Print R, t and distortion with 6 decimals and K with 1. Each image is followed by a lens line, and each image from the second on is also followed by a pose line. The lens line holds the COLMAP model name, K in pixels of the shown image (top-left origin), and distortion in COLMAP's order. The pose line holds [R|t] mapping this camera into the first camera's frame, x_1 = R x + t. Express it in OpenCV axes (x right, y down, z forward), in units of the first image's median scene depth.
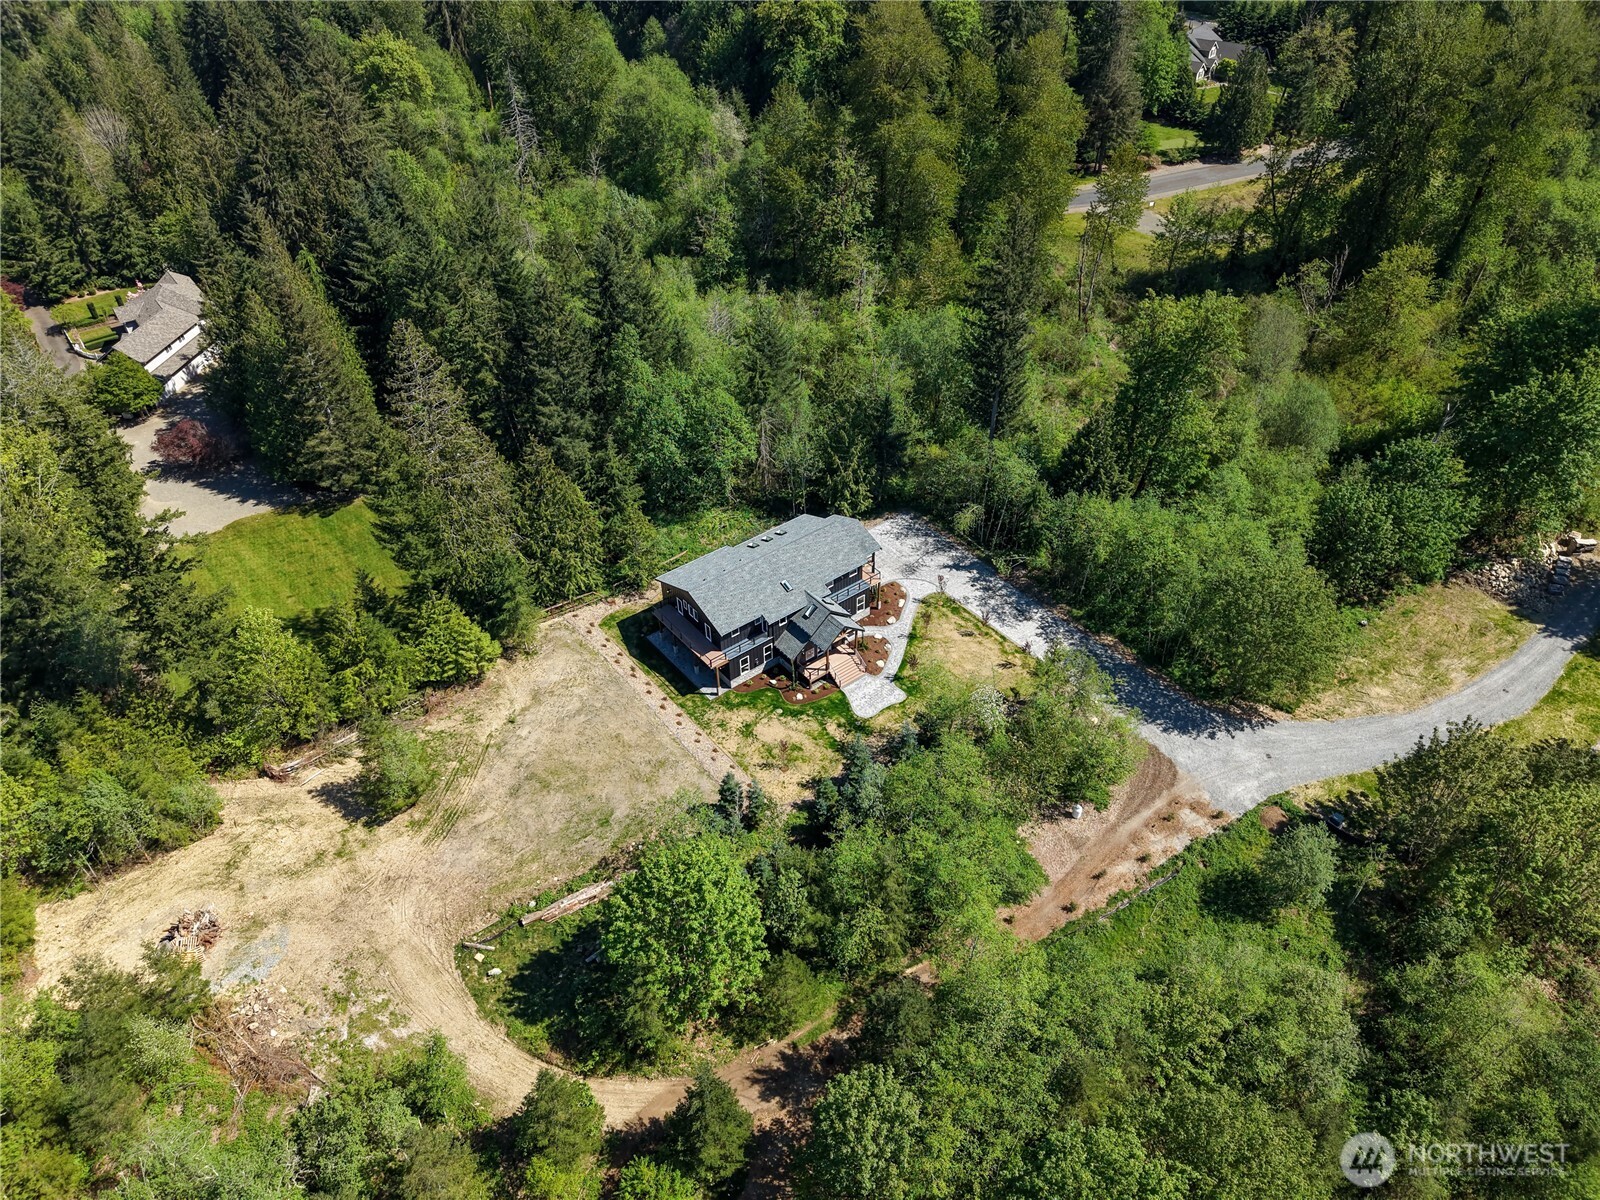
lens RADIAL K [[1151.0, 0, 751.4], [0, 1151.0, 600.8], [0, 0, 1]] dist [-0.002925, -0.001112]
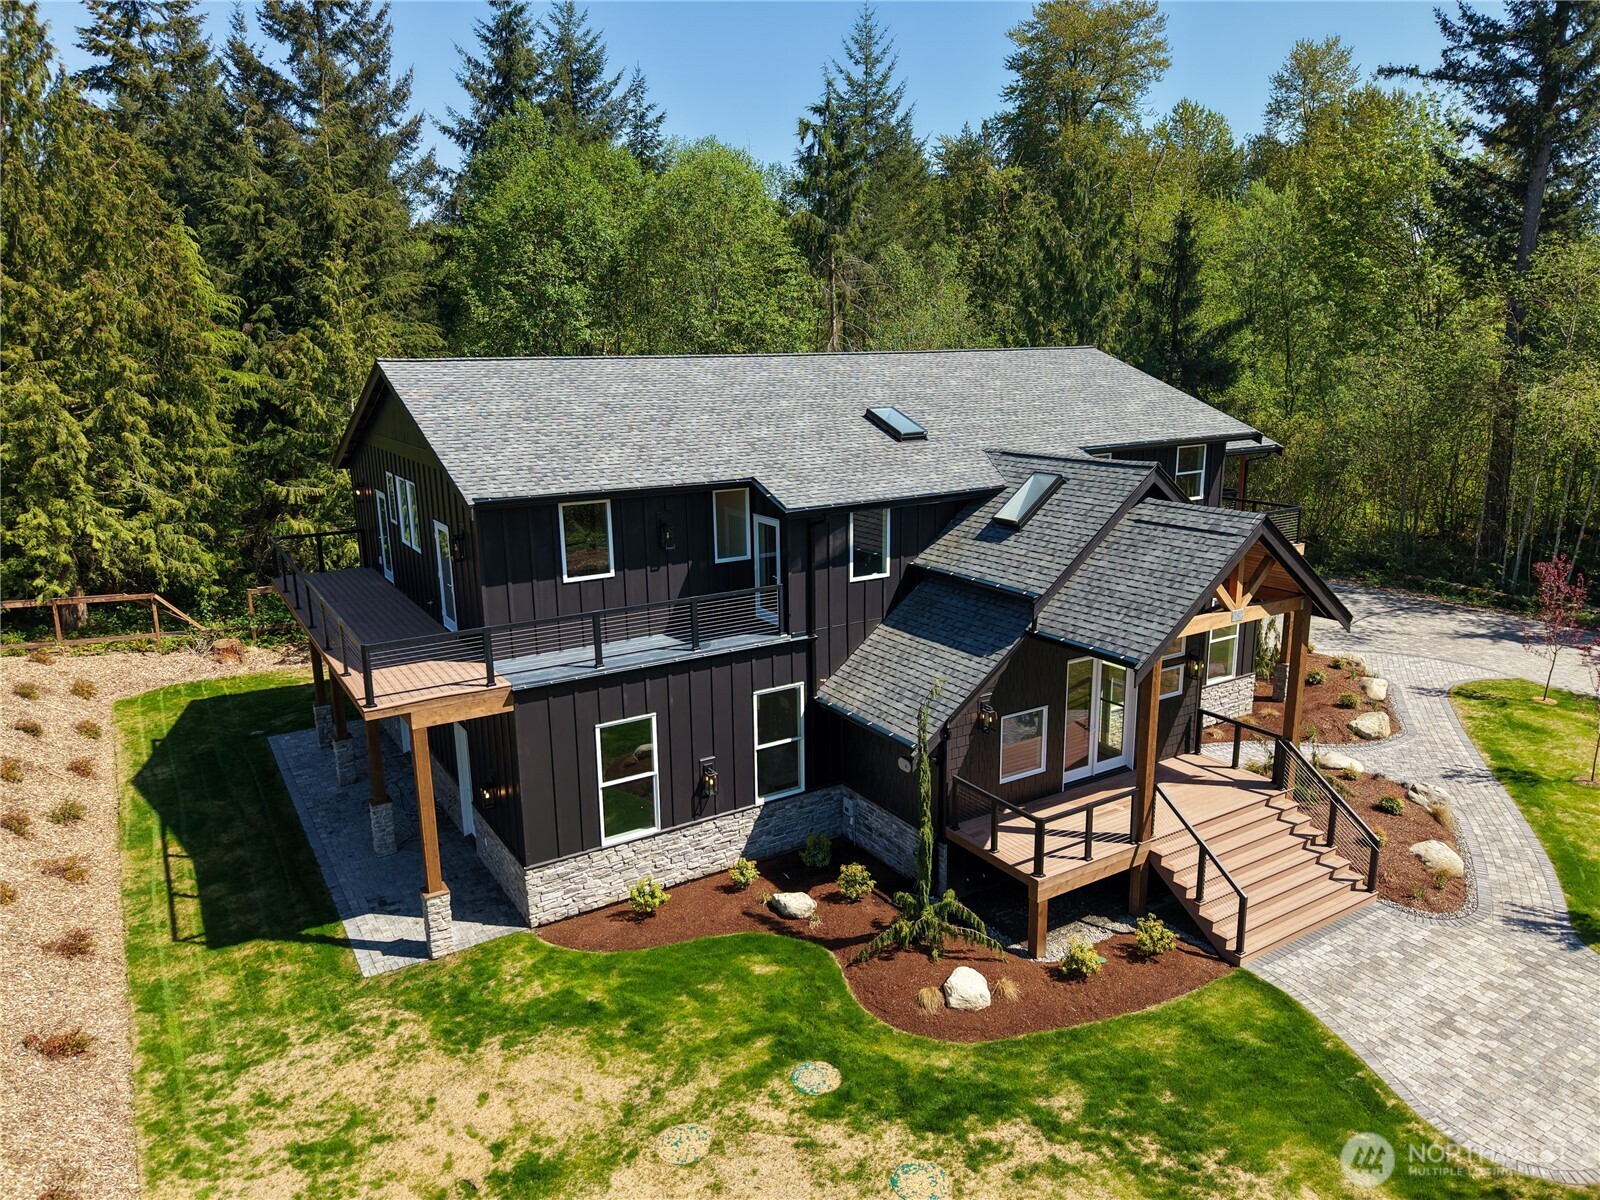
lens RADIAL K [[1063.7, 0, 783.1], [0, 1063.7, 595.4], [0, 0, 1]] dist [-0.005068, -0.001091]
pose [[0.995820, 0.032184, -0.085481, 0.028898], [-0.067609, 0.888986, -0.452917, 0.101815], [0.061415, 0.456803, 0.887445, 0.868007]]
